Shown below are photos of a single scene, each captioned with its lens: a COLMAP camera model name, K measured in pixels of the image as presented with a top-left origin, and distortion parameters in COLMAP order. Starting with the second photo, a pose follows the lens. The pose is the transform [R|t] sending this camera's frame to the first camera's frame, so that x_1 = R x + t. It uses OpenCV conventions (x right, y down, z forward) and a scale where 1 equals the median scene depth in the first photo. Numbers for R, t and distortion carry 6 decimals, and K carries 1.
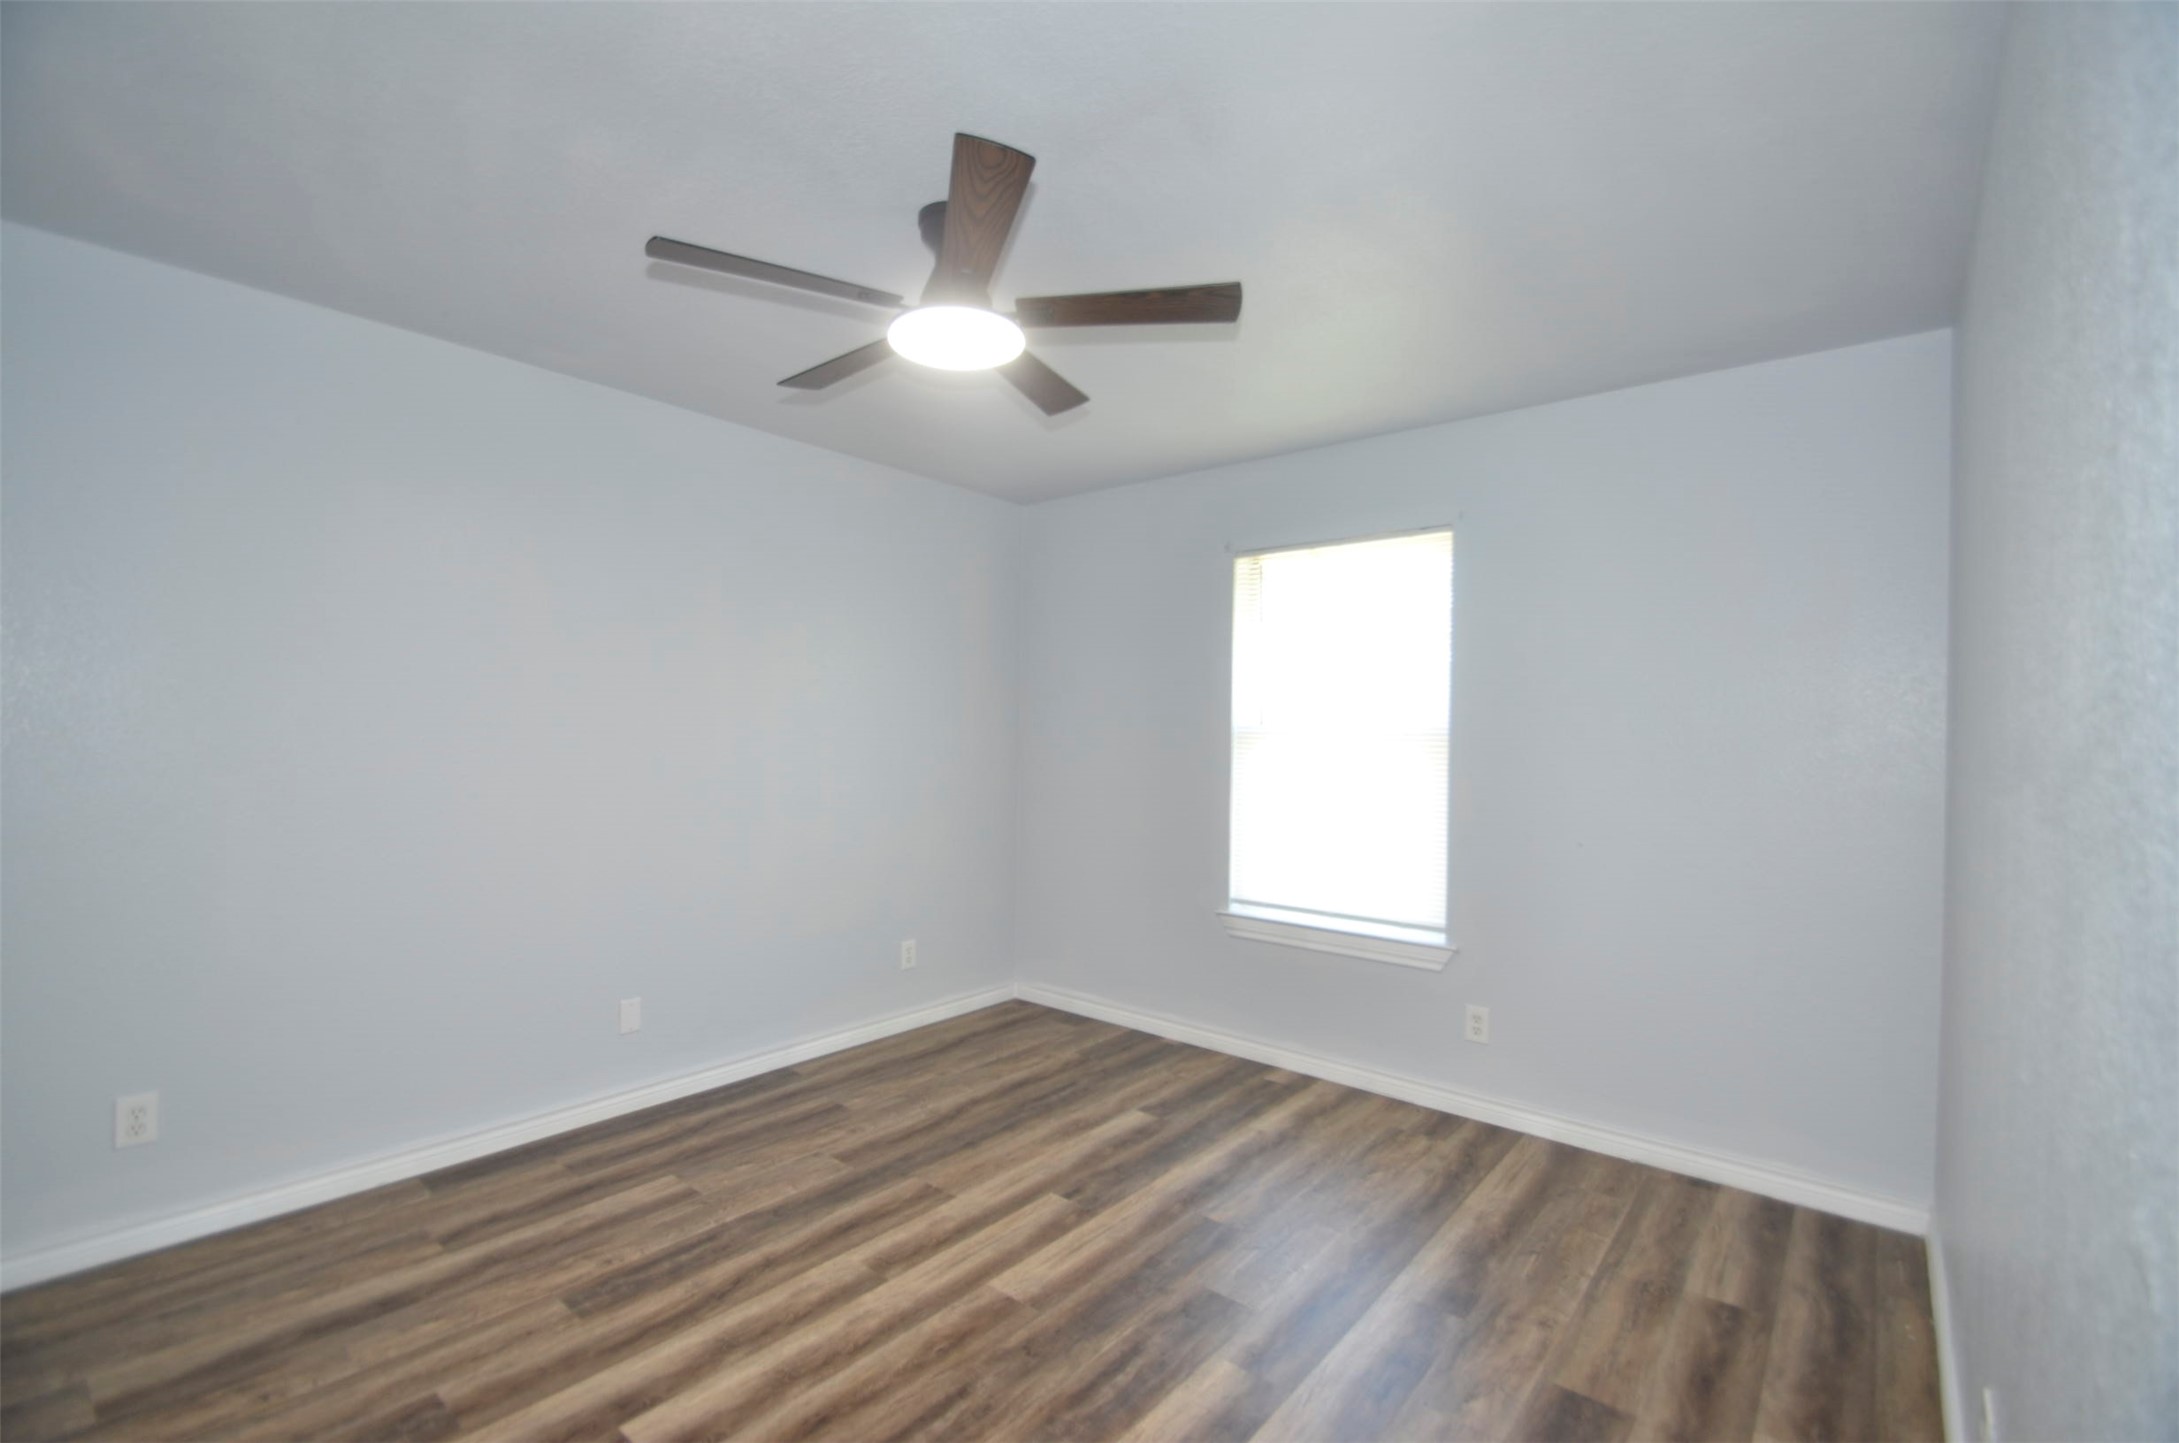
lens RADIAL K [[943.9, 0, 1085.9], [0, 943.9, 733.7], [0, 0, 1]] dist [0.026731, -0.028301]
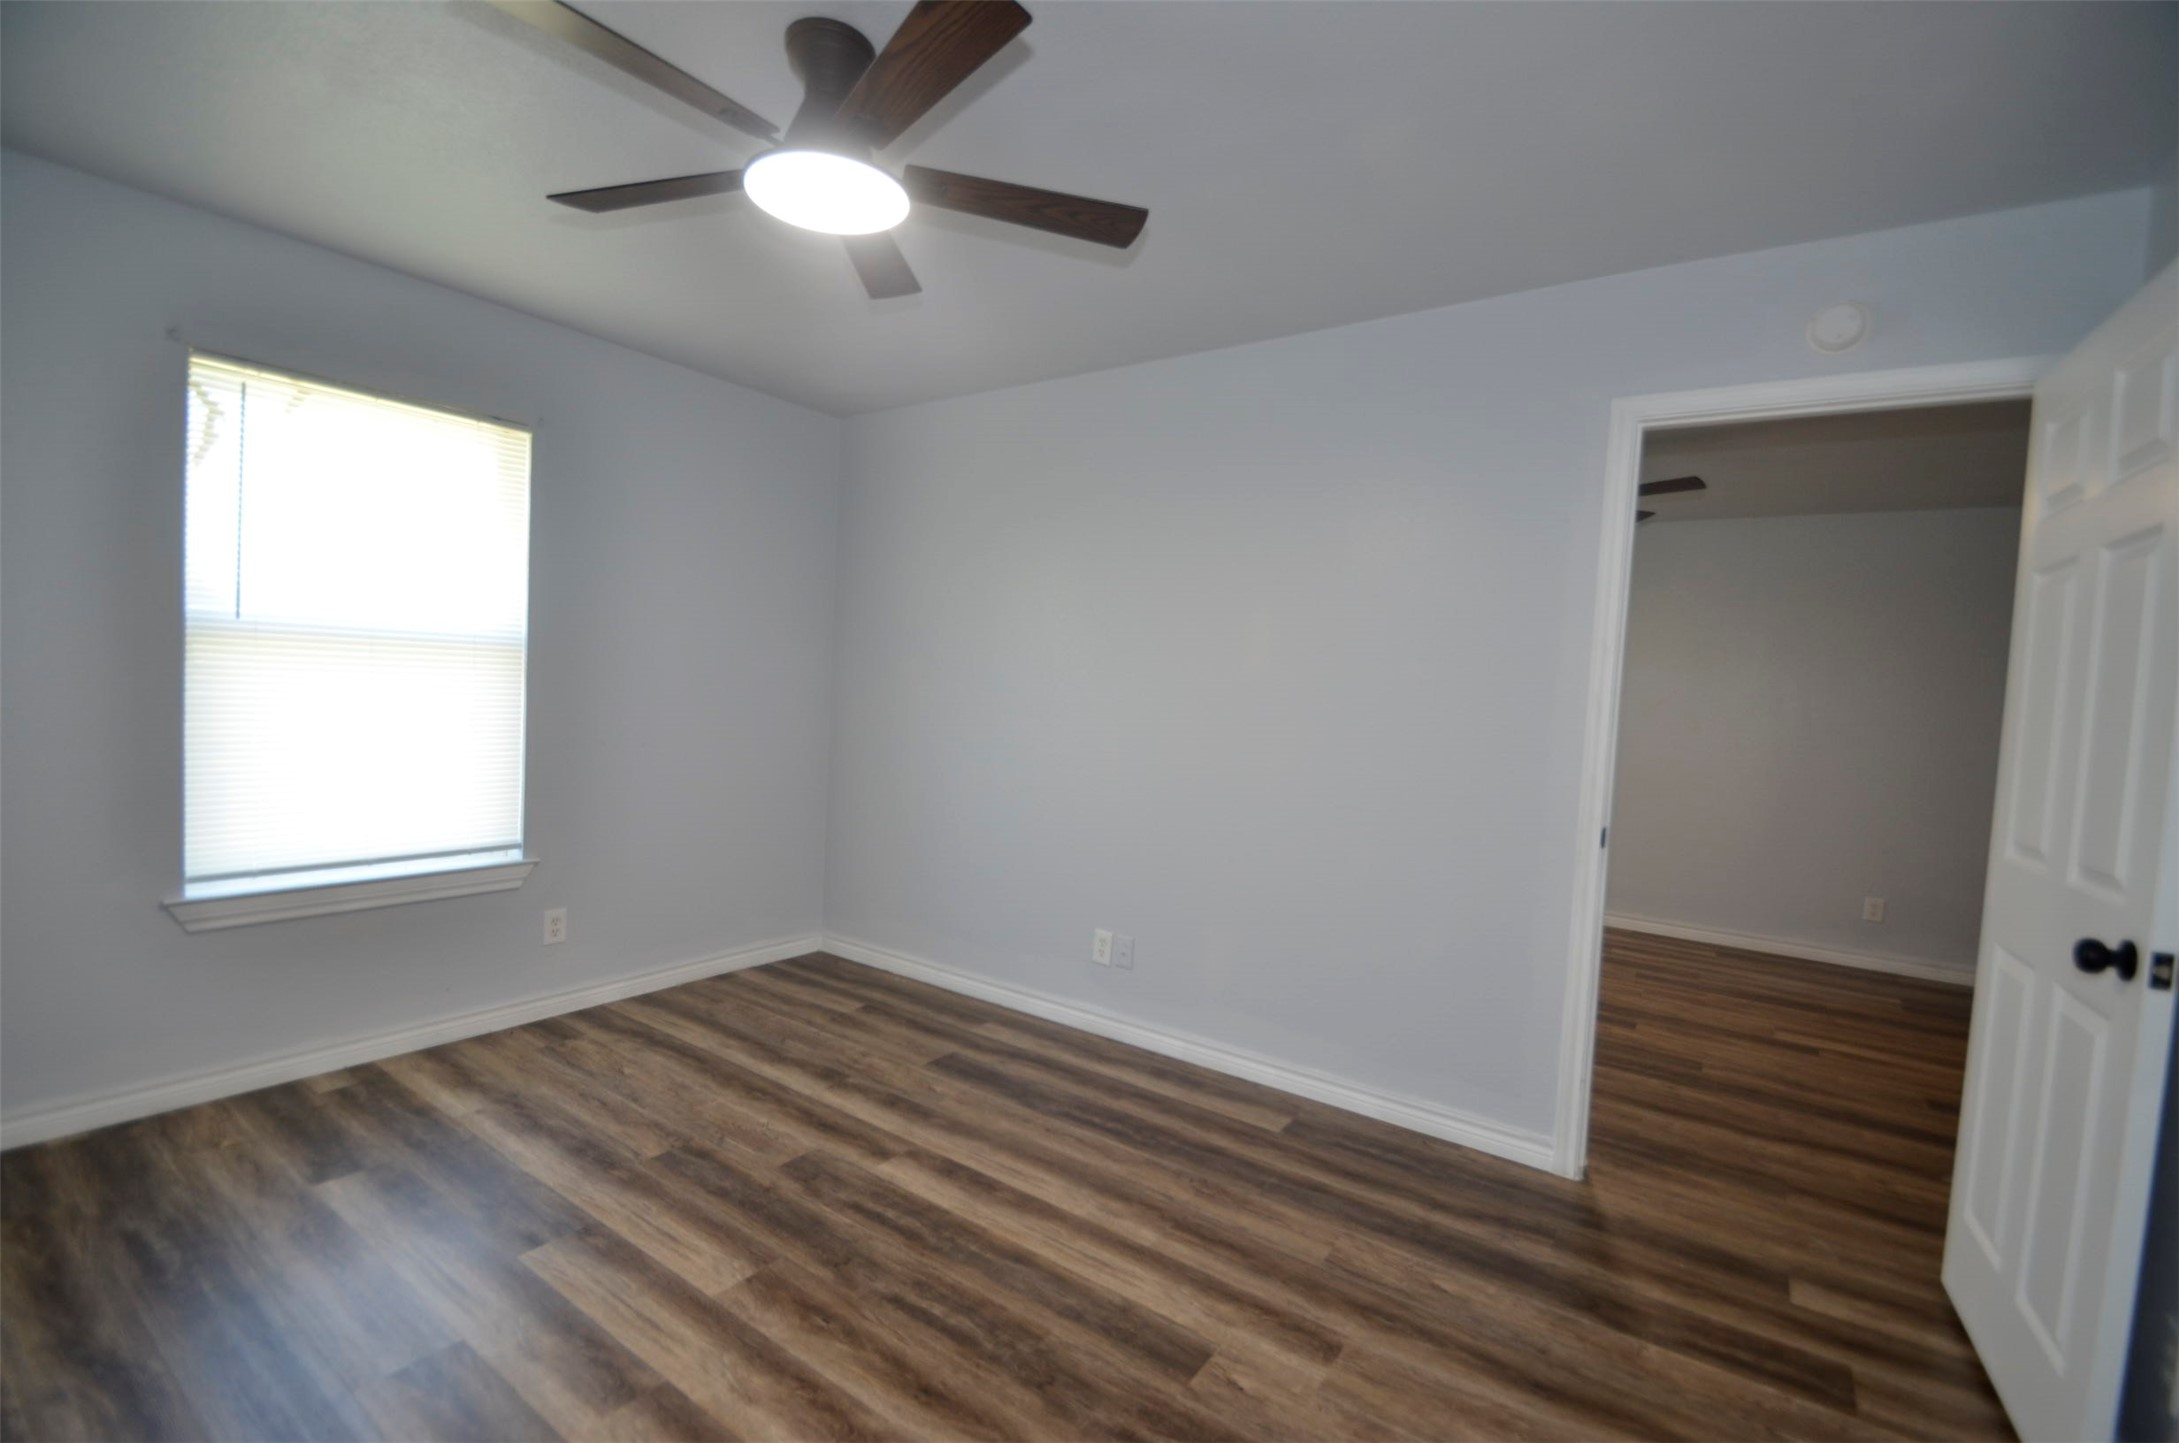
lens RADIAL K [[943.9, 0, 1085.9], [0, 943.9, 733.7], [0, 0, 1]] dist [0.026731, -0.028301]
pose [[-0.076822, -0.074216, 0.994279, -0.943425], [-0.053423, 0.996100, 0.070224, -0.011745], [-0.995613, -0.047723, -0.080488, 0.746268]]
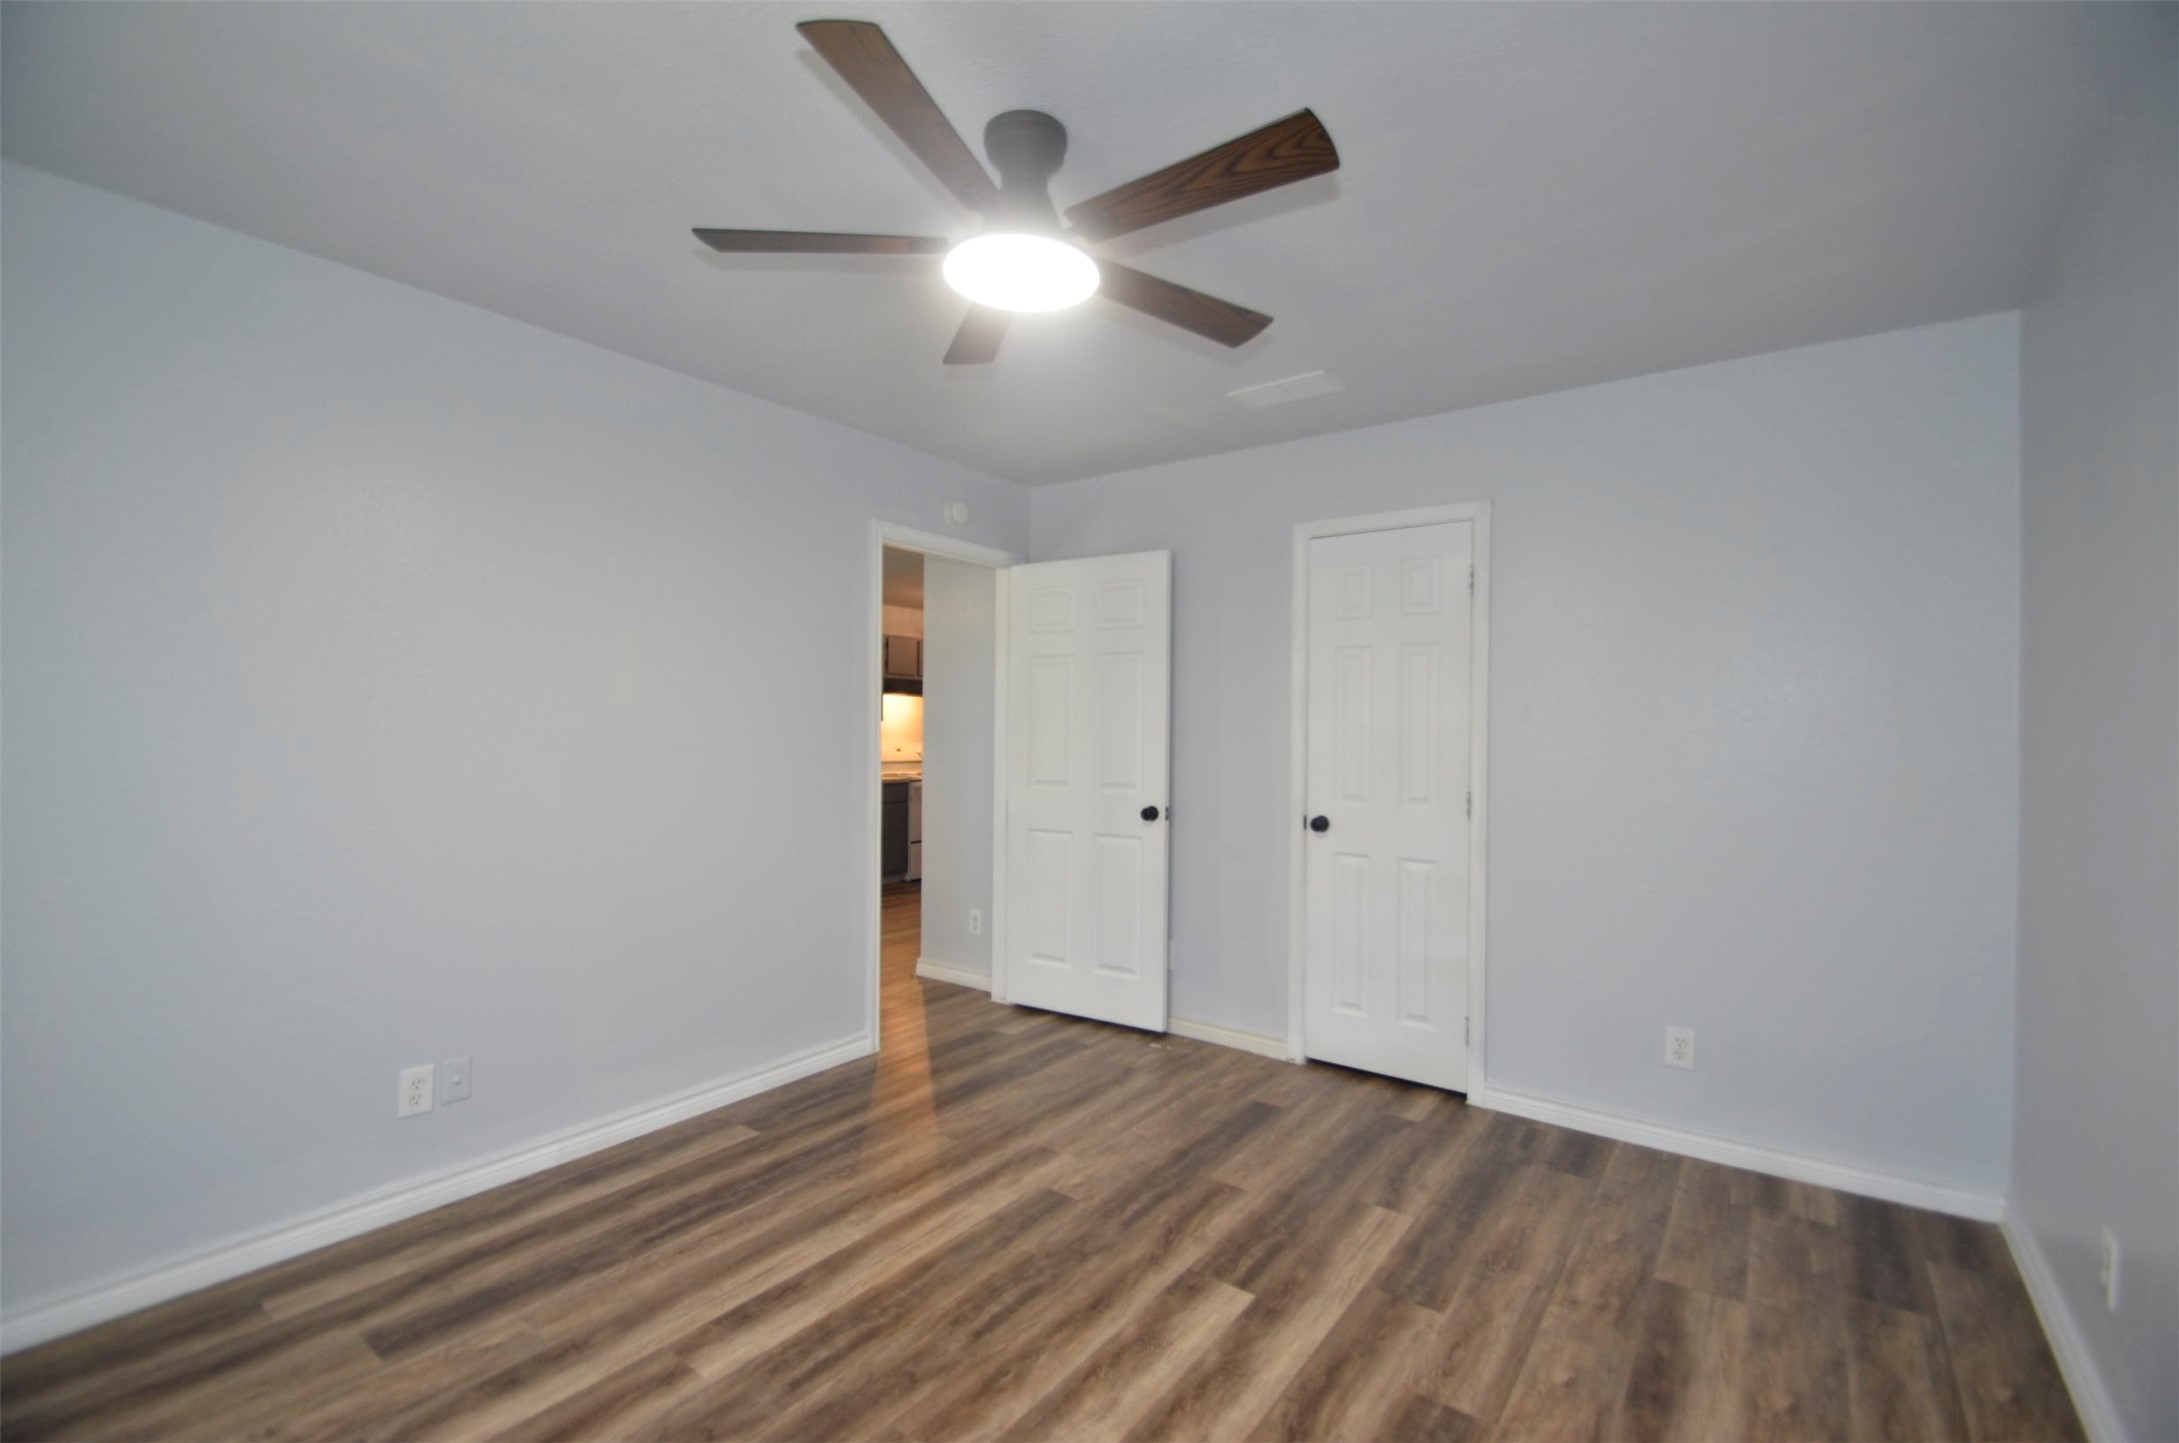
lens RADIAL K [[943.9, 0, 1085.9], [0, 943.9, 733.7], [0, 0, 1]] dist [0.026731, -0.028301]
pose [[-0.998160, -0.024857, -0.055314, -0.145020], [-0.025009, 0.999685, 0.002062, 0.004831], [0.055245, 0.003441, -0.998467, 1.718632]]
